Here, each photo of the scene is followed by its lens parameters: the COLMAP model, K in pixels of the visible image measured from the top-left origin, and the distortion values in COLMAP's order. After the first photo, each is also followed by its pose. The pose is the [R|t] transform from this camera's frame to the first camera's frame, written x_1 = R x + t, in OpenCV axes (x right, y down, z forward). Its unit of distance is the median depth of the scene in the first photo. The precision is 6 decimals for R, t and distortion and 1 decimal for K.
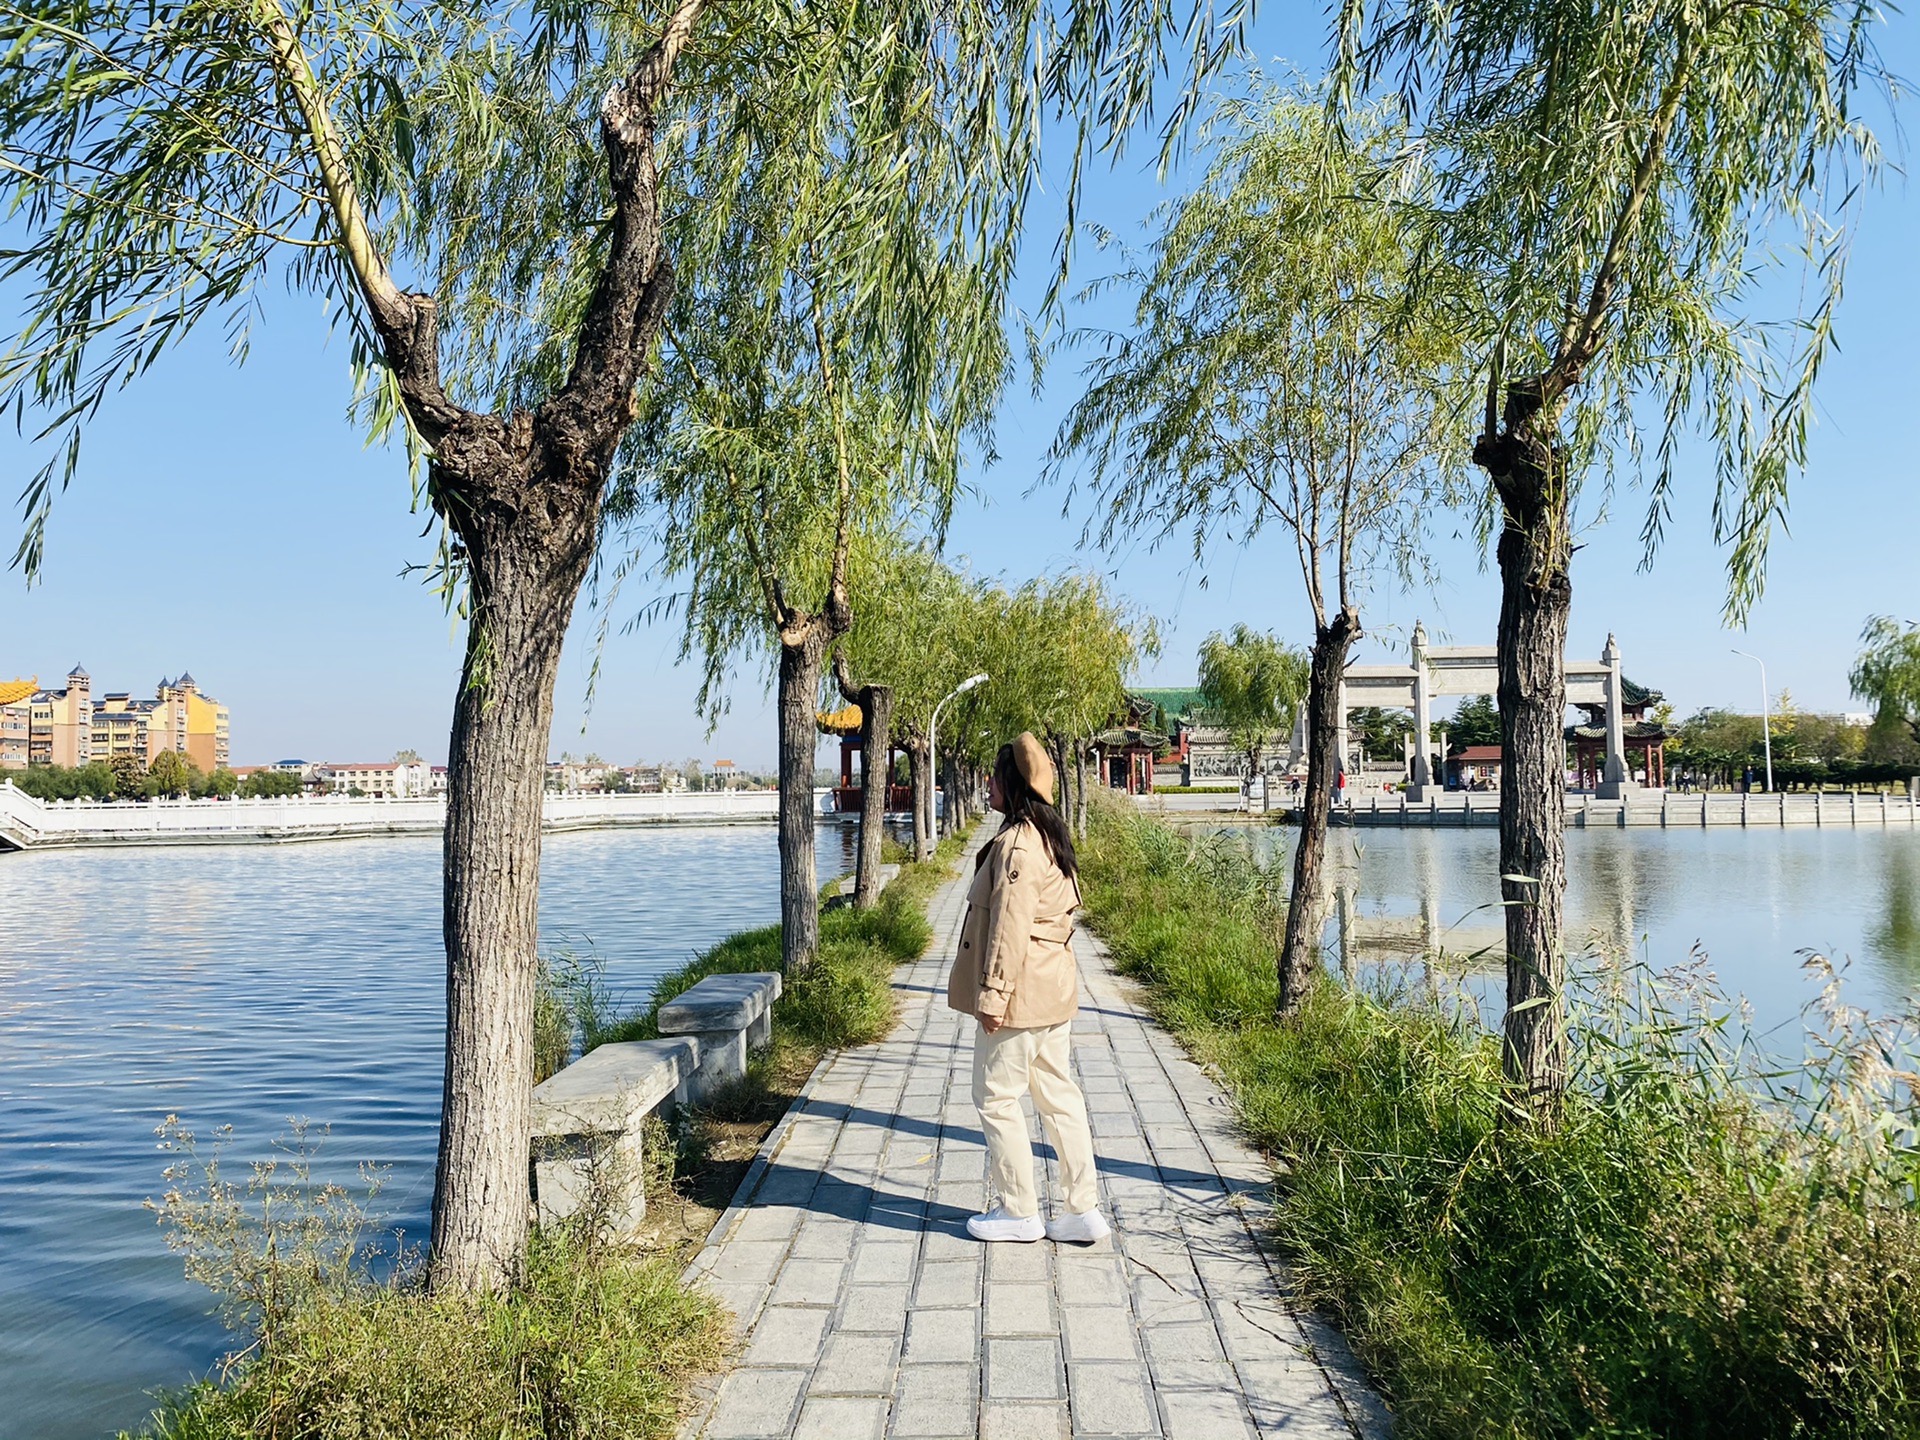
lens RADIAL K [[1474.9, 0, 965.6], [0, 1474.9, 708.2], [0, 0, 1]] dist [0.059449, -0.076677]
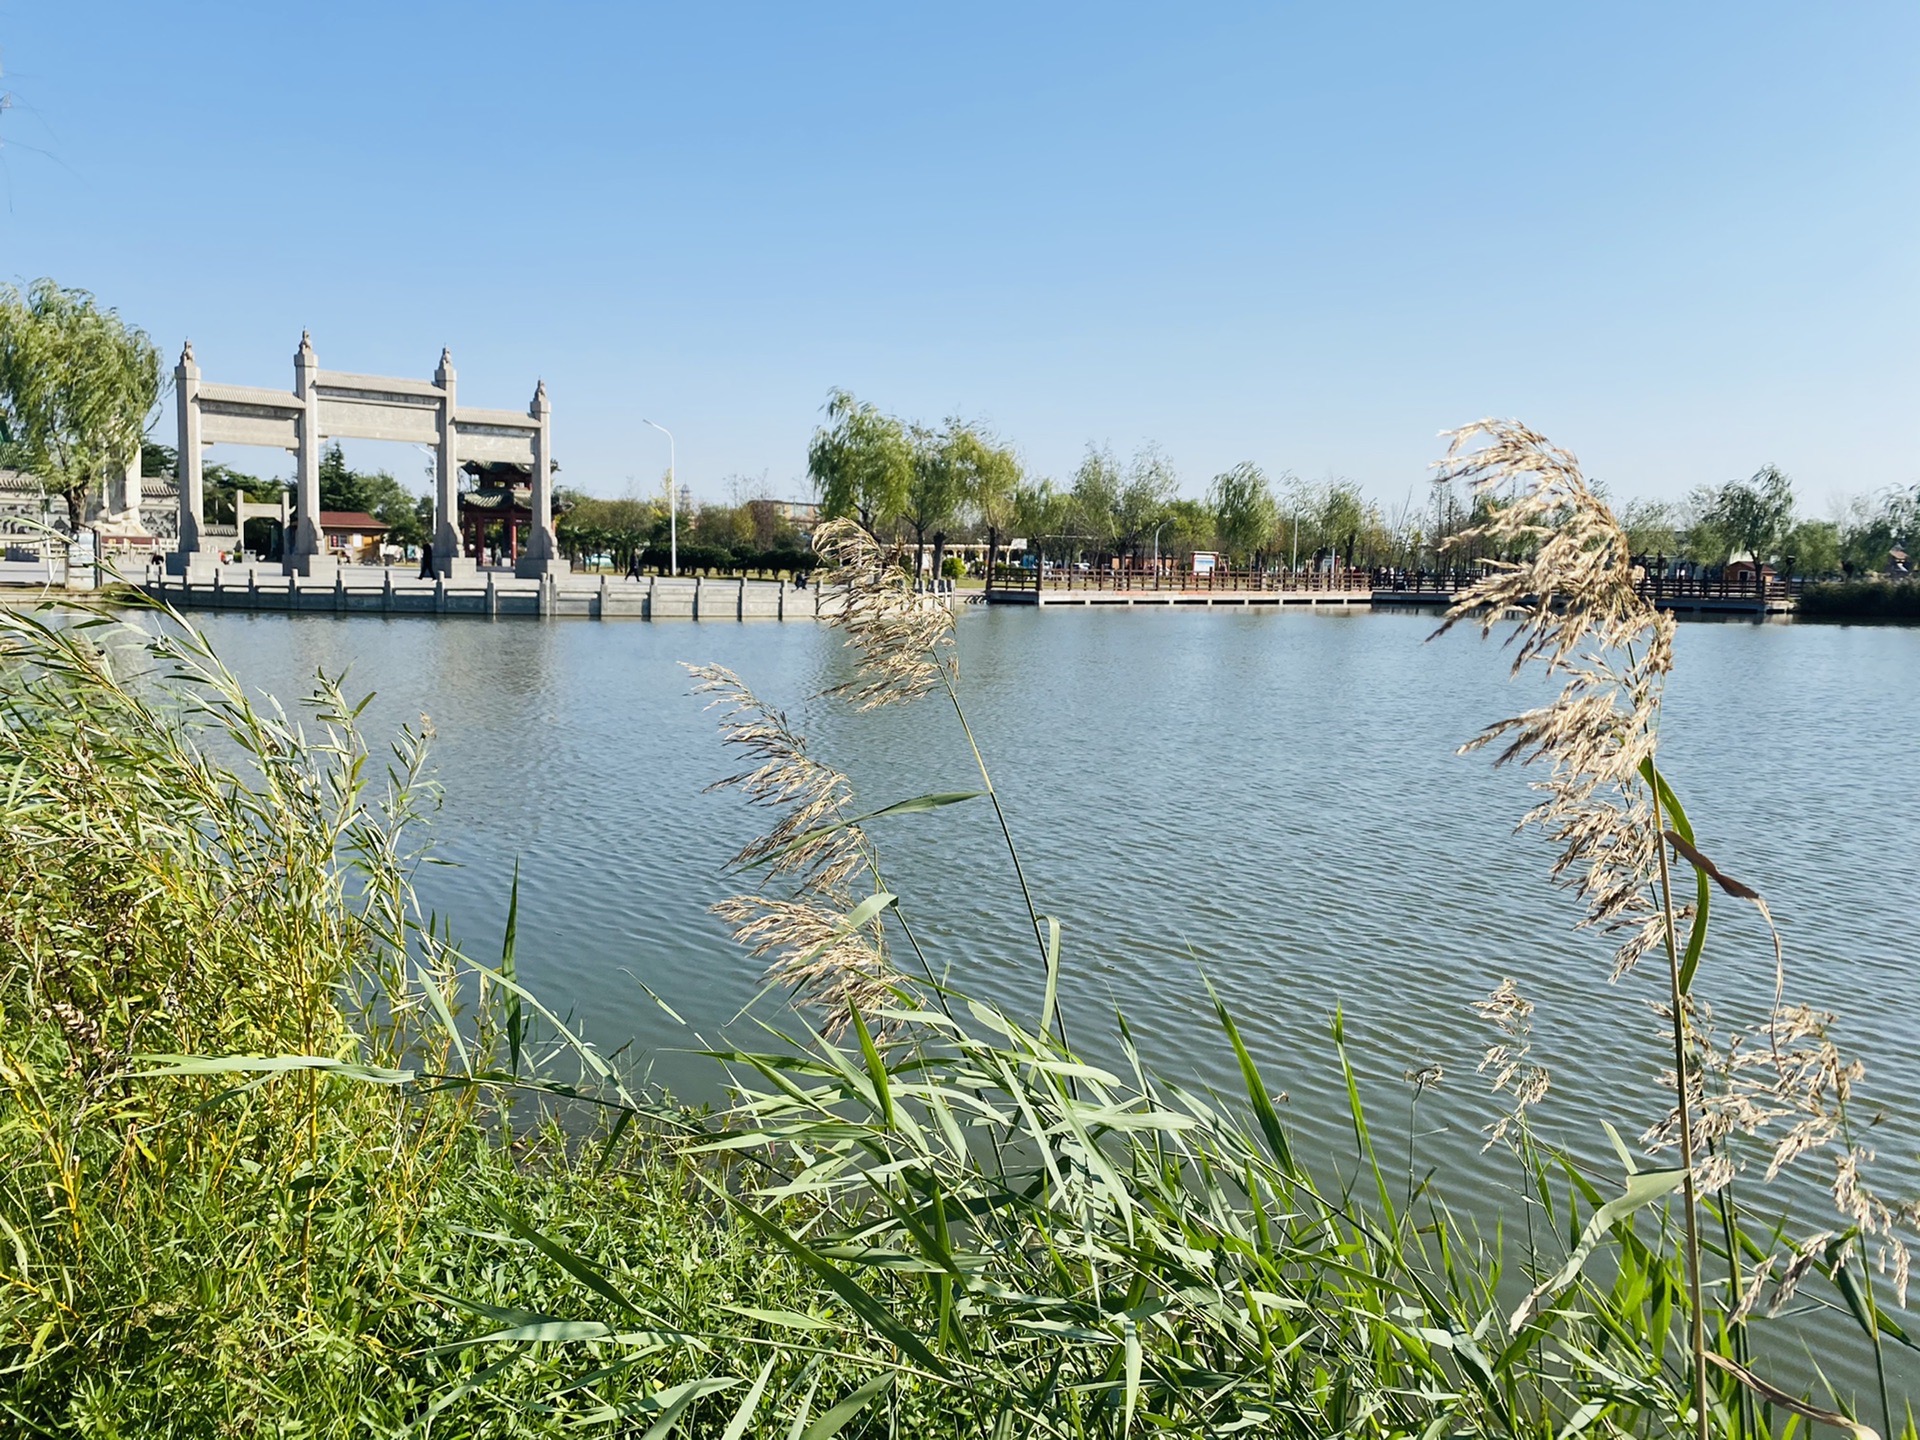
lens RADIAL K [[1474.9, 0, 965.4], [0, 1474.9, 711.7], [0, 0, 1]] dist [0.059449, -0.076677]
pose [[0.717765, -0.037079, 0.695298, 0.010192], [-0.069148, 0.989849, 0.124169, 0.007997], [-0.692844, -0.137203, 0.707914, 0.127852]]
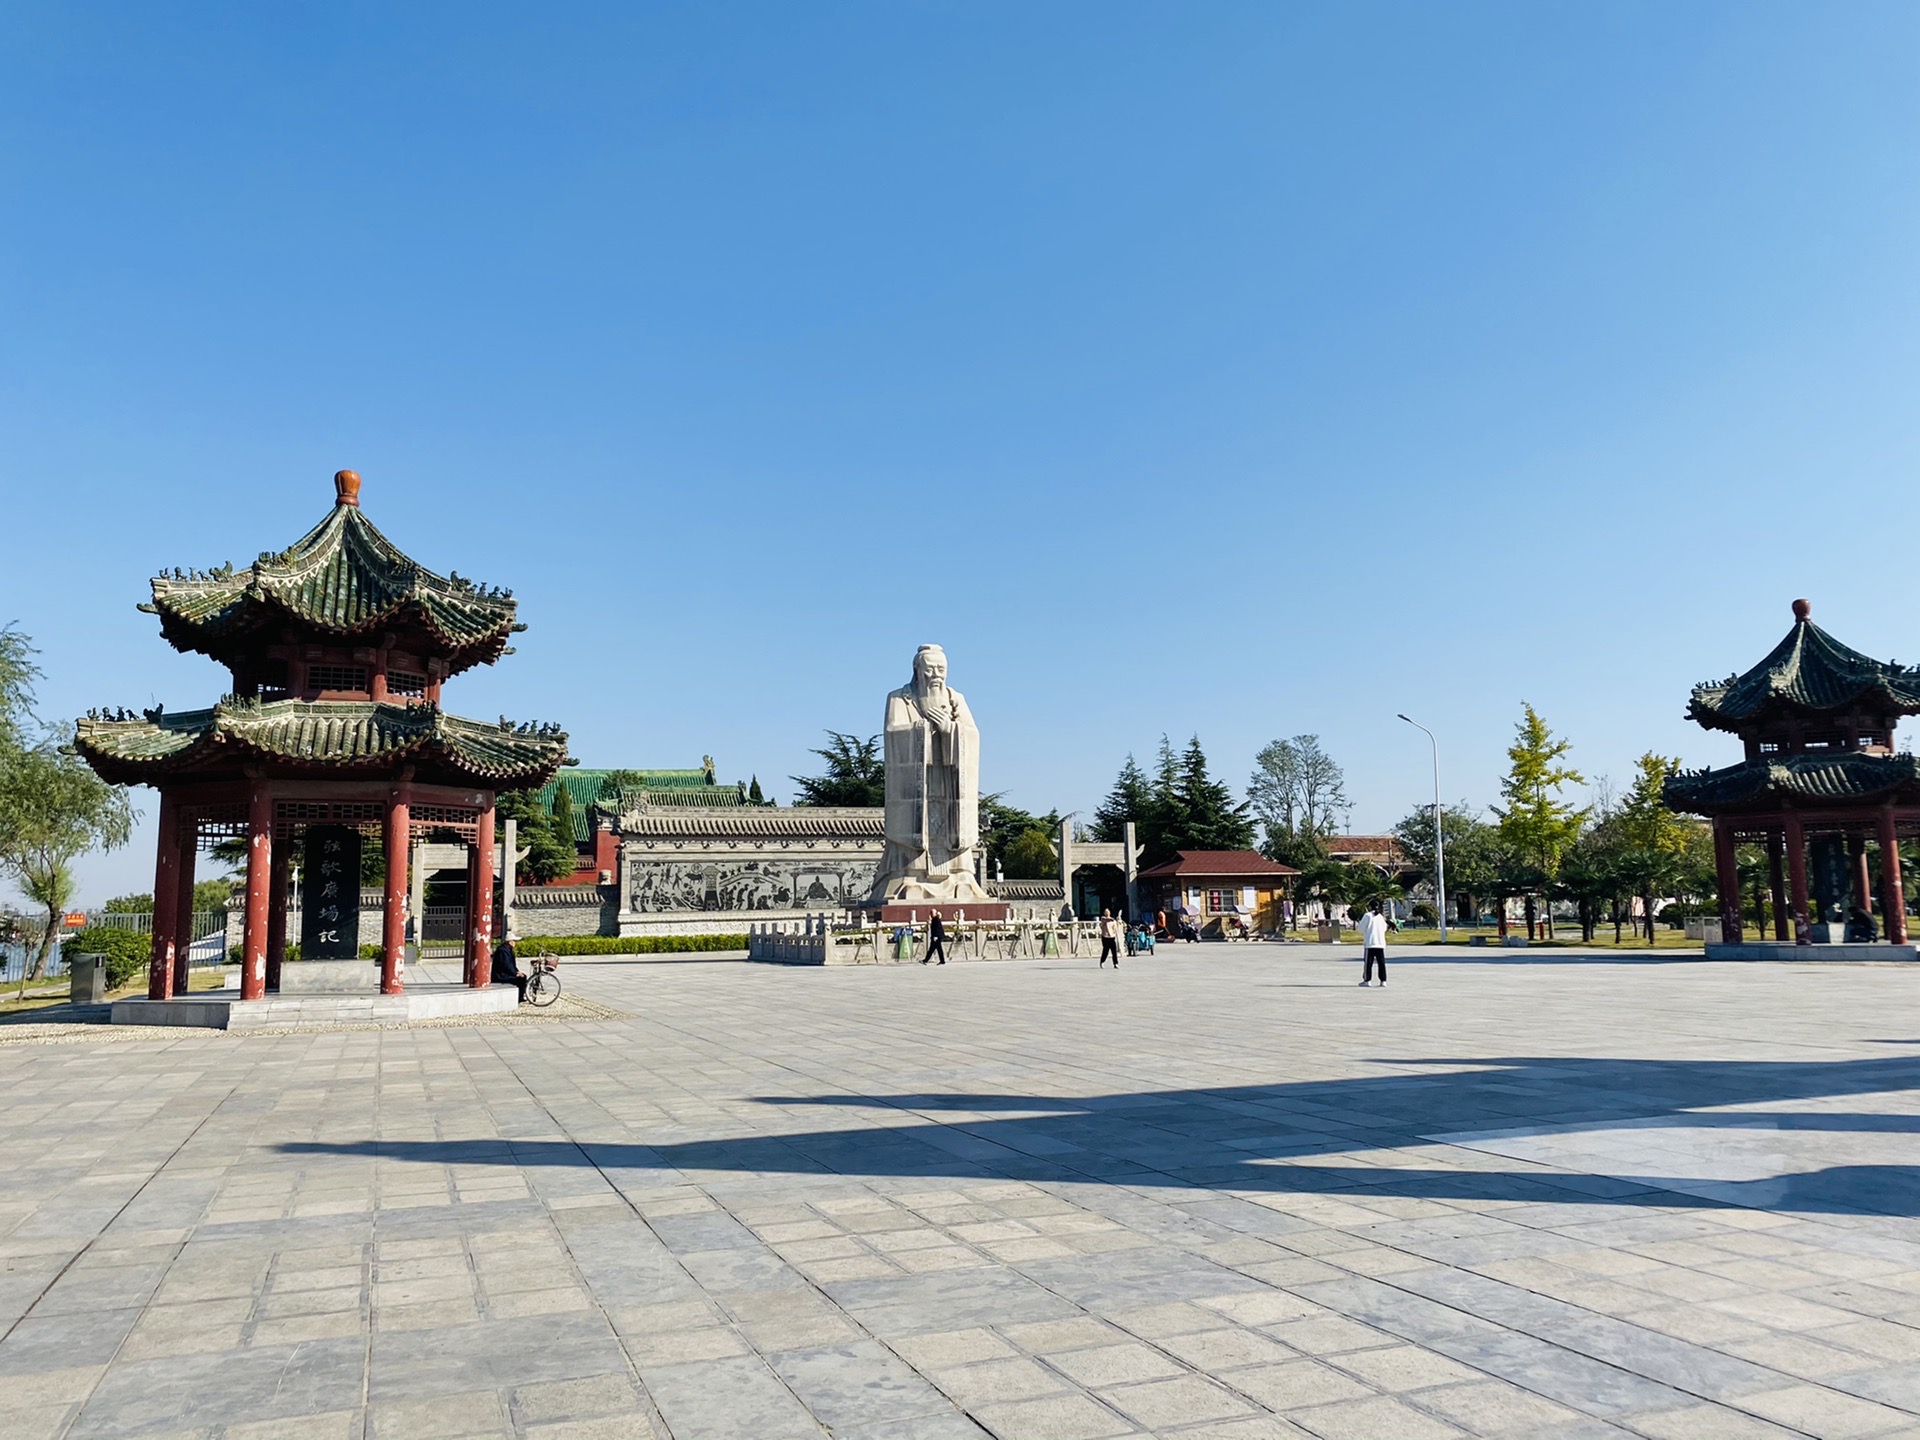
lens RADIAL K [[1474.9, 0, 959.7], [0, 1474.9, 677.0], [0, 0, 1]] dist [0.059449, -0.076677]
pose [[0.926253, 0.060319, 0.372044, 0.078956], [-0.018032, 0.993072, -0.116111, 0.026639], [-0.376470, 0.100840, 0.920924, 0.558130]]
